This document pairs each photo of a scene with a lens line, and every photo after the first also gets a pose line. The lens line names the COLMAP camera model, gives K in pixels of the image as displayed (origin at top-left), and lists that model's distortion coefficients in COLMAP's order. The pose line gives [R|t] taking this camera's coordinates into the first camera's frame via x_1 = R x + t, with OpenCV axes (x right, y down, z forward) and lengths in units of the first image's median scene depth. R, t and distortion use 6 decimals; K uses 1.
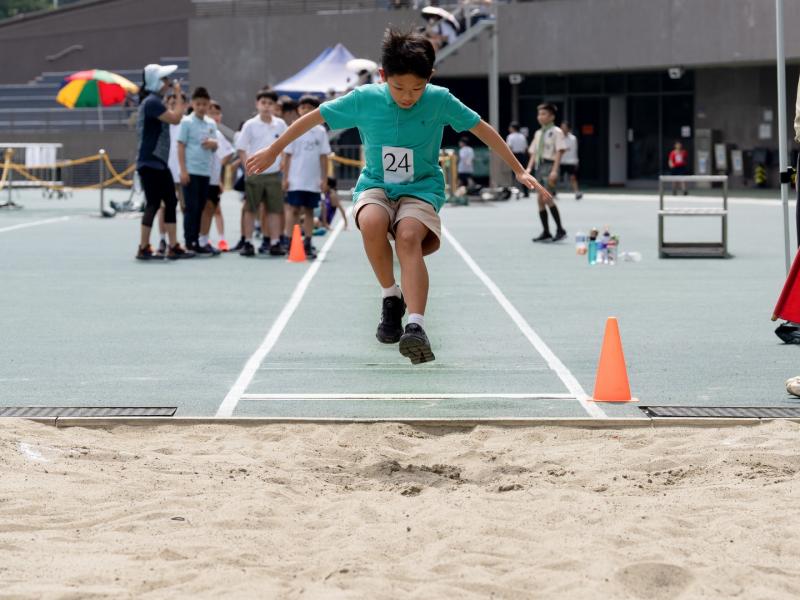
lens RADIAL K [[2683.2, 0, 398.8], [0, 2683.2, 223.2], [0, 0, 1]] dist [0.067307, -0.366861]
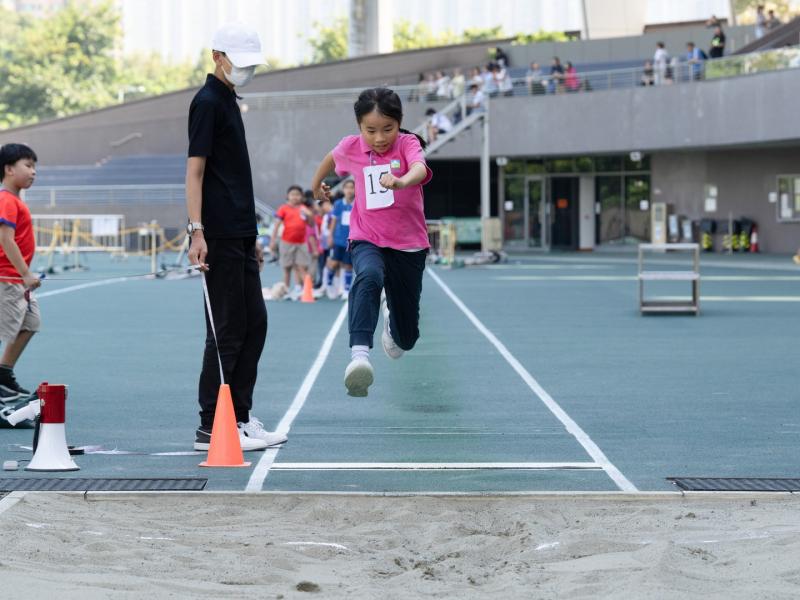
lens RADIAL K [[3087.2, 0, 426.6], [0, 3087.2, 300.1], [0, 0, 1]] dist [-0.000649, 4.022370]
pose [[0.999969, 0.000330, -0.007870, 0.016850], [-0.000354, 0.999995, -0.003037, 0.010131], [0.007869, 0.003040, 0.999964, -0.307238]]
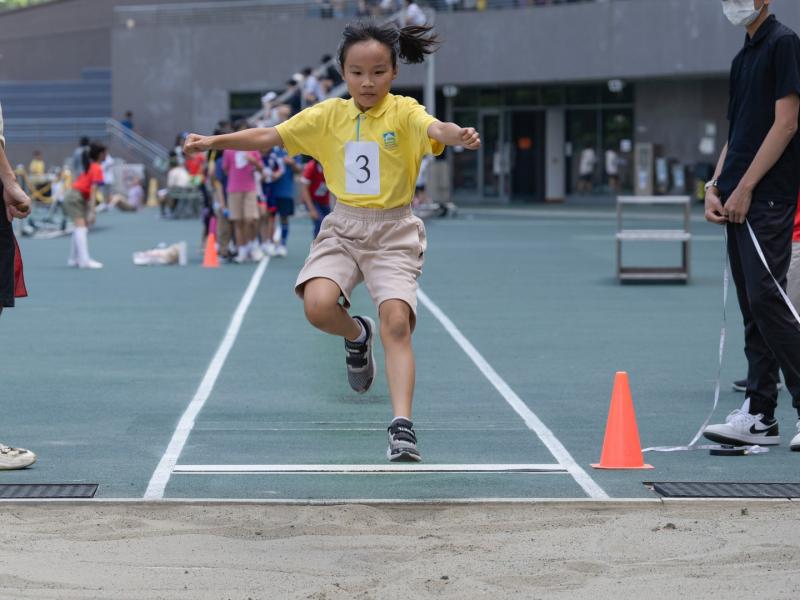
lens RADIAL K [[3523.4, 0, 464.4], [0, 3523.4, 300.2], [0, 0, 1]] dist [-0.007605, 4.063158]
pose [[0.999769, 0.000696, 0.021482, 0.017382], [-0.000756, 0.999996, 0.002795, 0.014795], [-0.021480, -0.002810, 0.999765, -0.220442]]
